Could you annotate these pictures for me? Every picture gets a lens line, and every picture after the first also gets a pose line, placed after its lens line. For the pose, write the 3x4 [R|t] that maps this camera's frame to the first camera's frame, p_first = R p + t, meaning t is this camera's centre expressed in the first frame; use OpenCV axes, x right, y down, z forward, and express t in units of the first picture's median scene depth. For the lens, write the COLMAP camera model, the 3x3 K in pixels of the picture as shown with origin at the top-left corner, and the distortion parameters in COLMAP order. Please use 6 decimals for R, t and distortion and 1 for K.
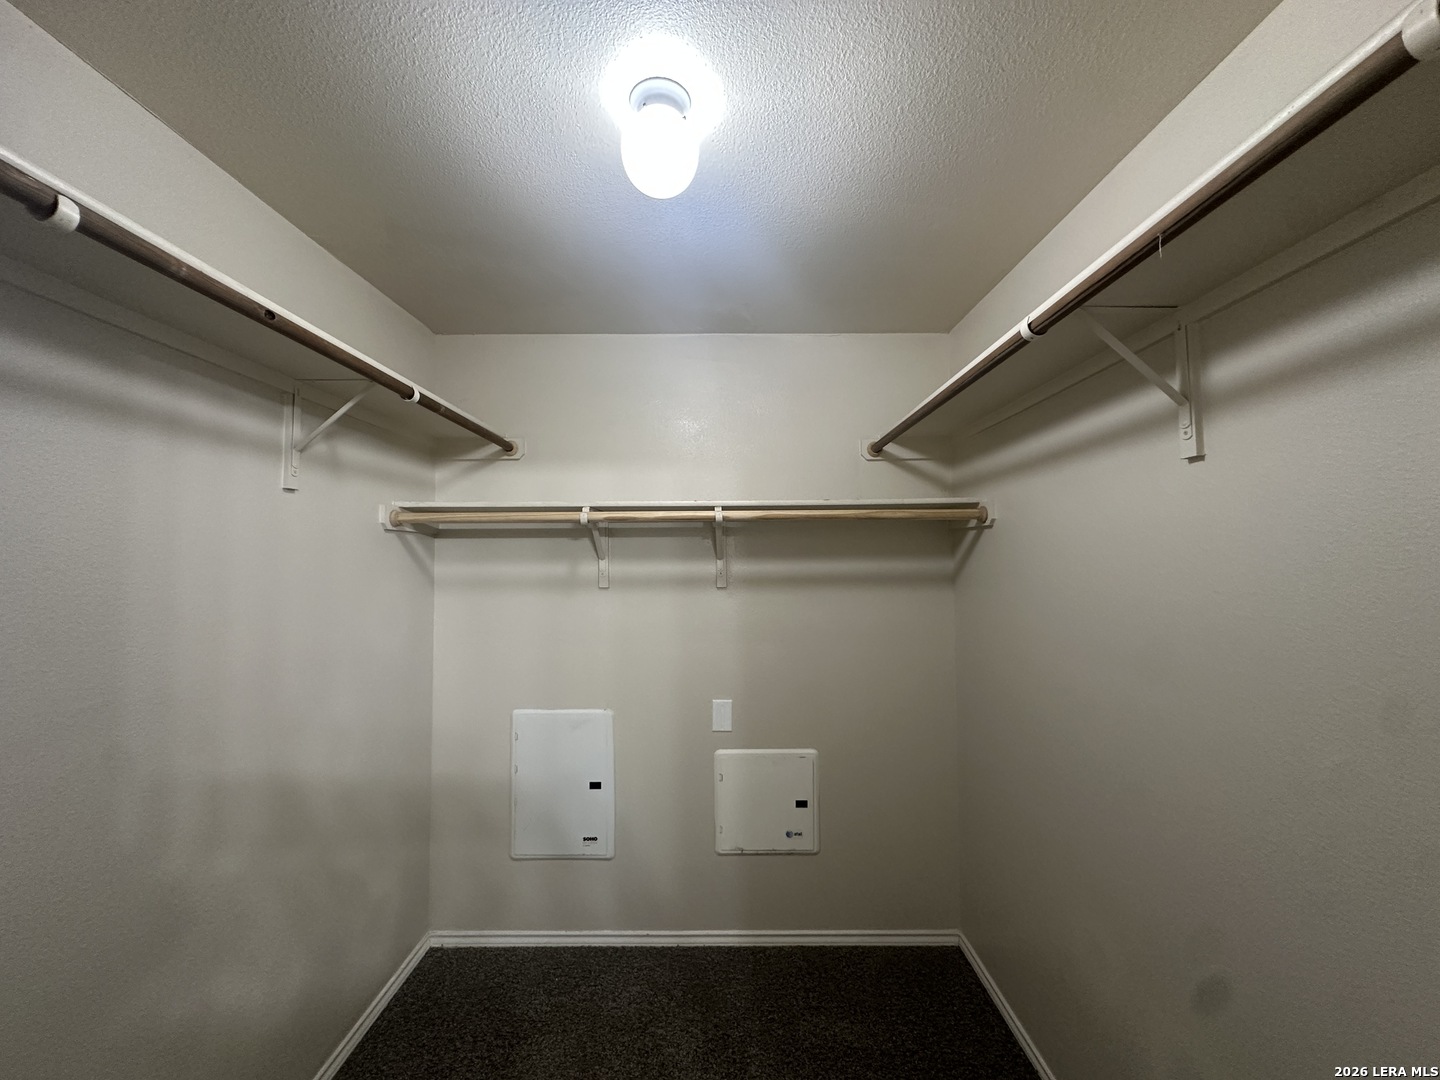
lens RADIAL K [[572.9, 0, 720.0], [0, 572.9, 540.0], [0, 0, 1]] dist [-0.004349, -0.000230]
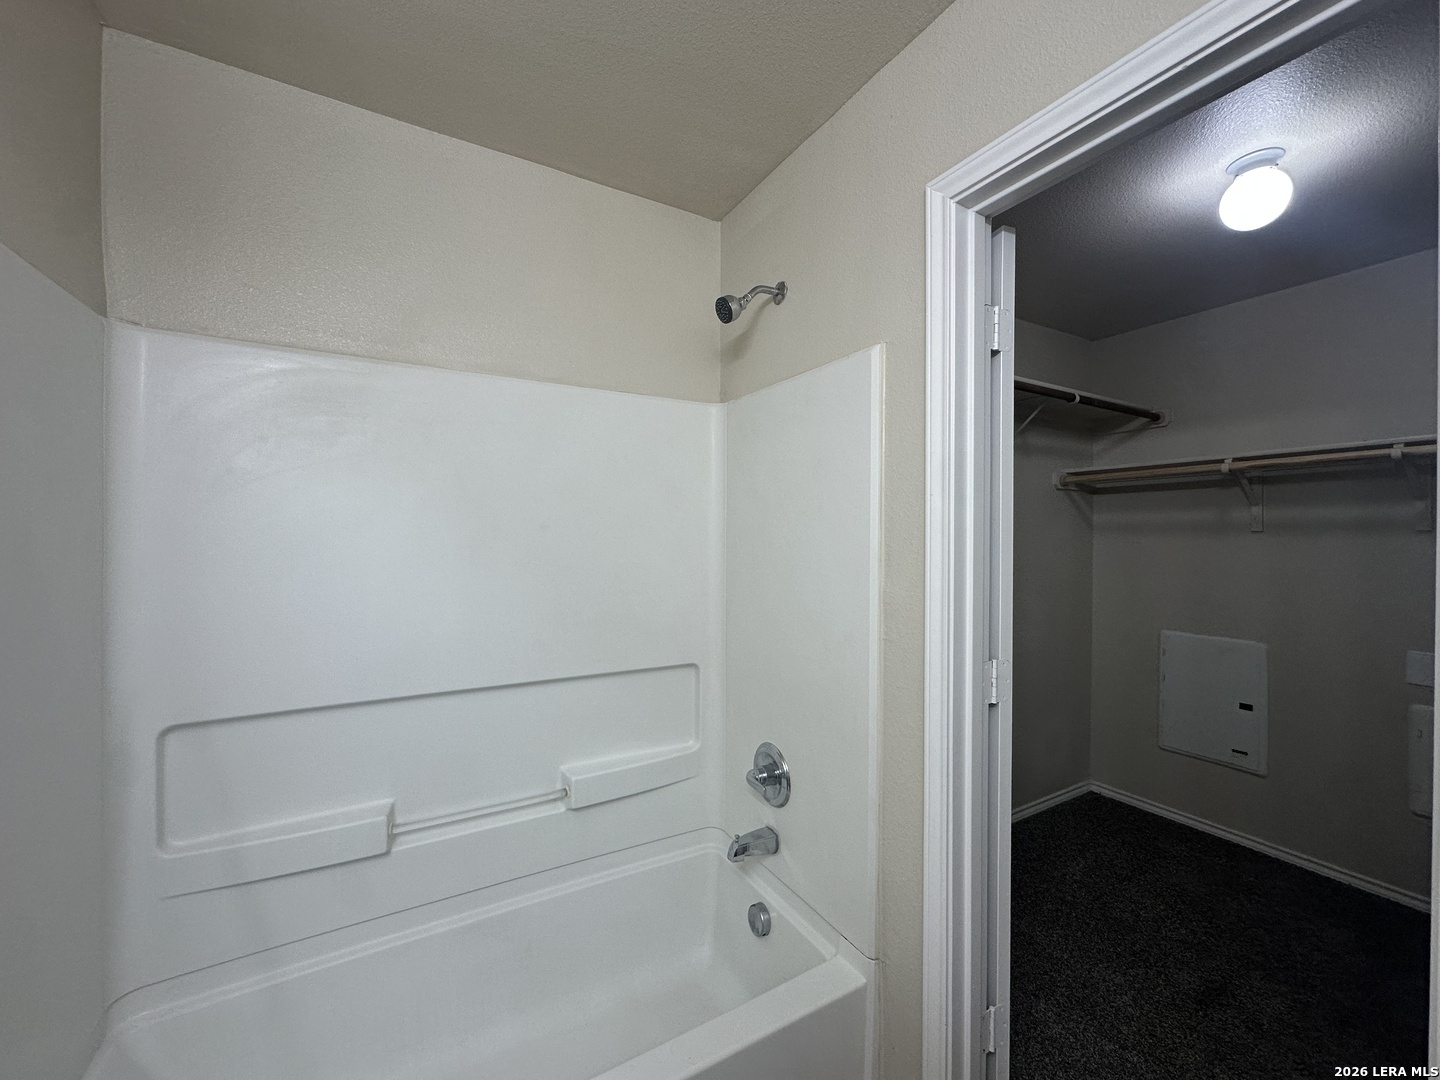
lens RADIAL K [[582.9, 0, 718.7], [0, 582.9, 538.0], [0, 0, 1]] dist [0.000836, -0.000044]
pose [[0.501292, 0.008138, -0.865240, 0.259106], [0.021043, 0.999545, 0.021593, 0.053012], [0.865022, -0.029032, 0.500893, -0.472704]]
